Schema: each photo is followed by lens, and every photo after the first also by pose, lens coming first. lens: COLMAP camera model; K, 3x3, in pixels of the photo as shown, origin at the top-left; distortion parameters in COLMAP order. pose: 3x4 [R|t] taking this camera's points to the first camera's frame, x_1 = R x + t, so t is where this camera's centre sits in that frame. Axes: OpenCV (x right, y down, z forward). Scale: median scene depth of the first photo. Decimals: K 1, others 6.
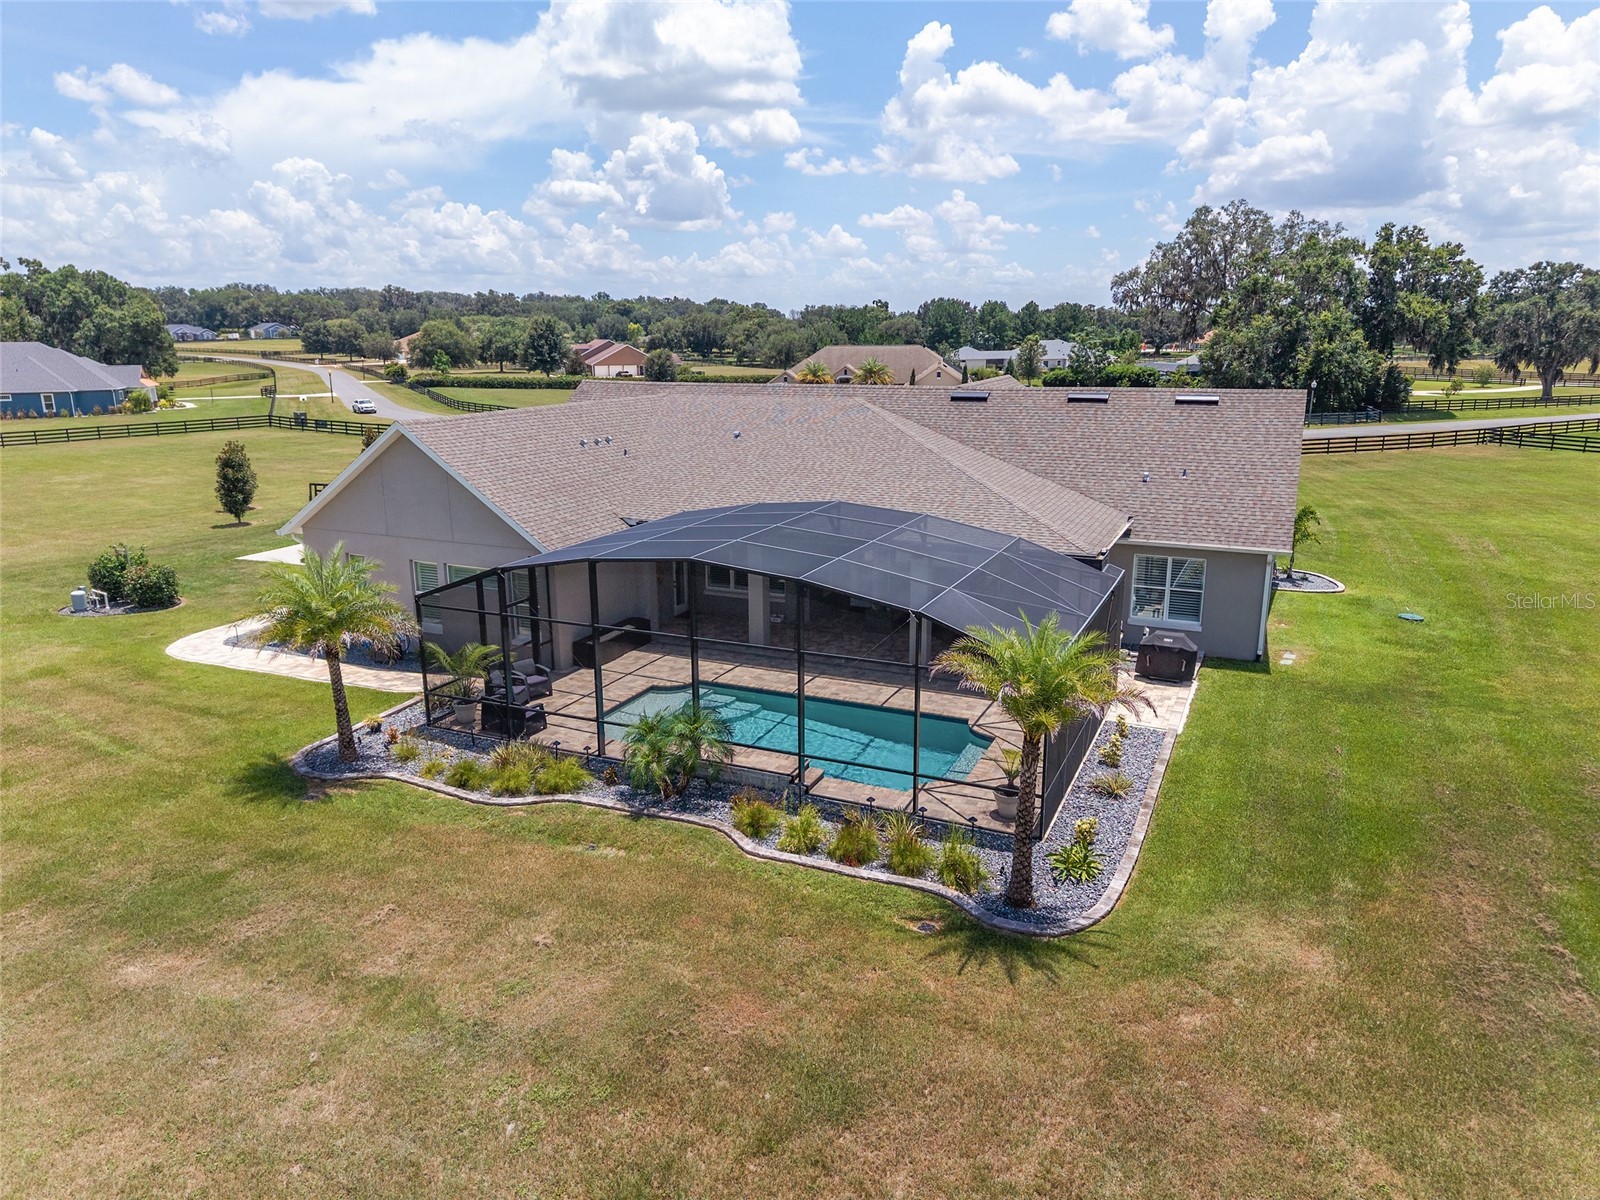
lens RADIAL K [[1076.9, 0, 781.2], [0, 1076.9, 603.6], [0, 0, 1]] dist [0.036412, -0.041001]
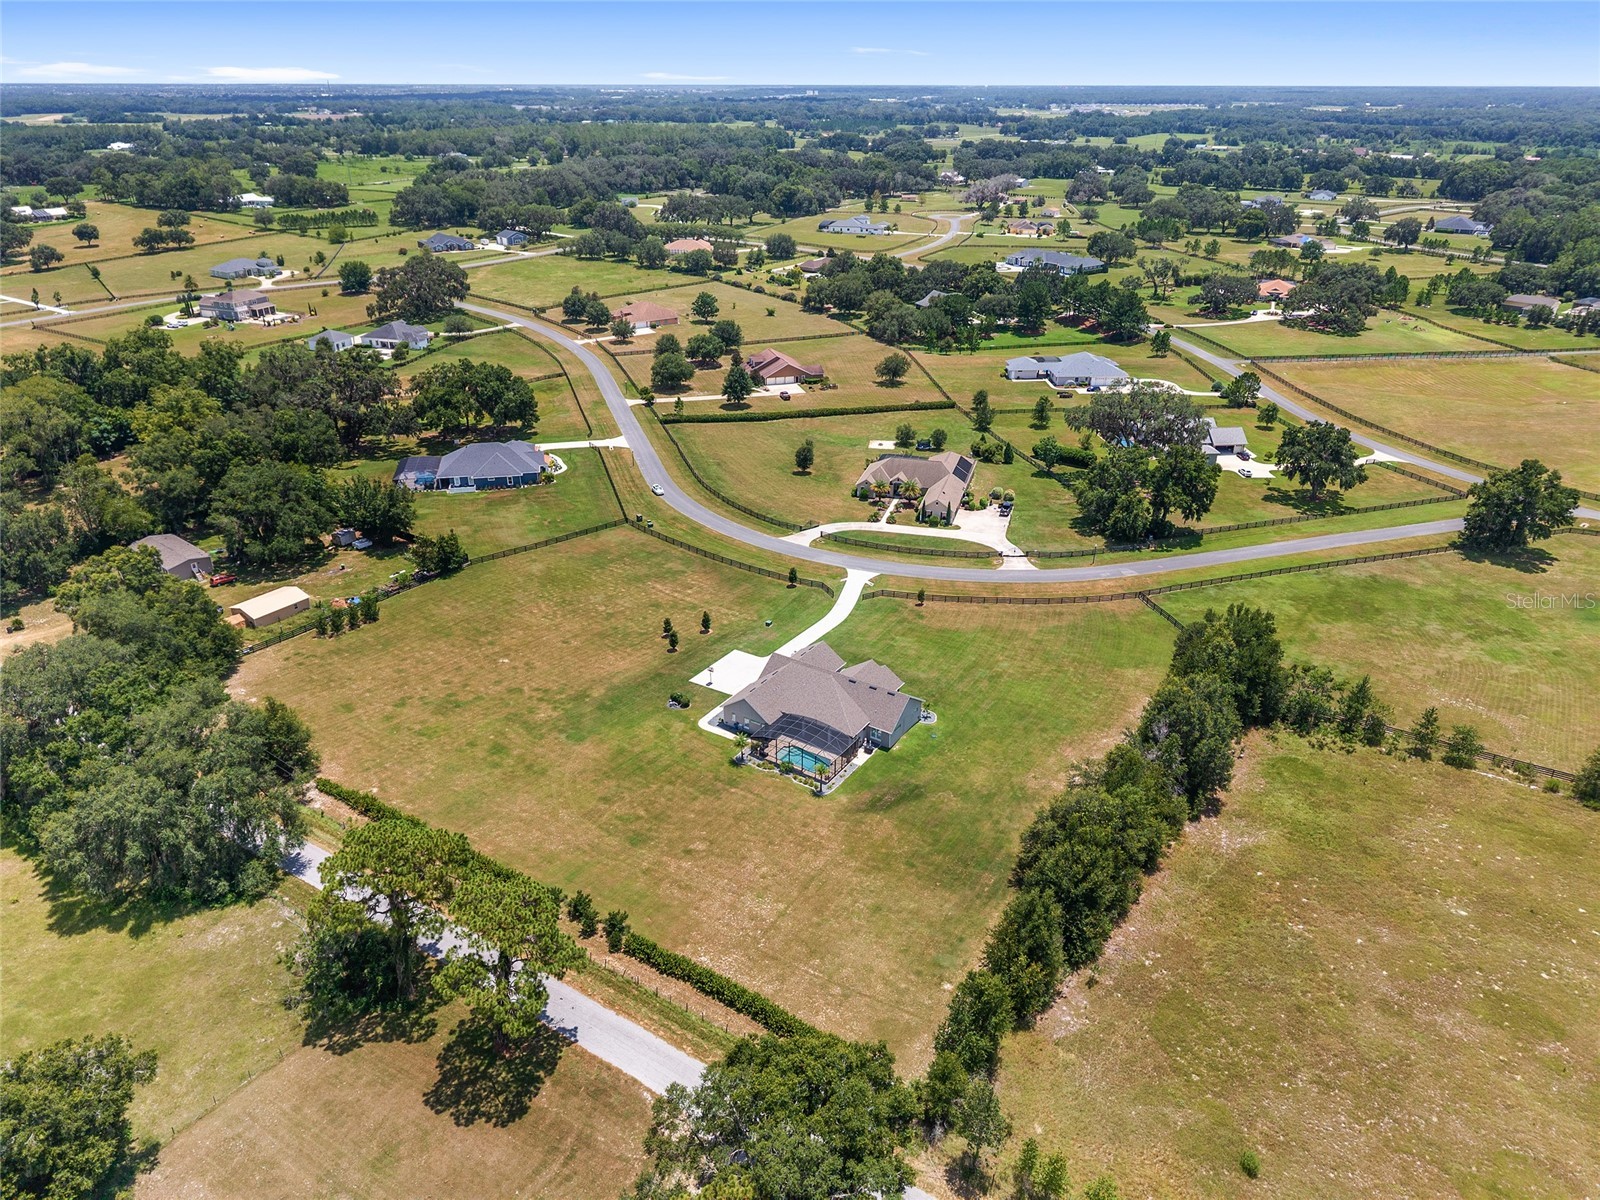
lens RADIAL K [[1076.9, 0, 781.2], [0, 1076.9, 603.6], [0, 0, 1]] dist [0.036412, -0.041001]
pose [[0.988658, 0.064283, -0.135732, 0.781399], [-0.034012, 0.976121, 0.214548, -2.469939], [0.146283, -0.207498, 0.967236, -5.799898]]
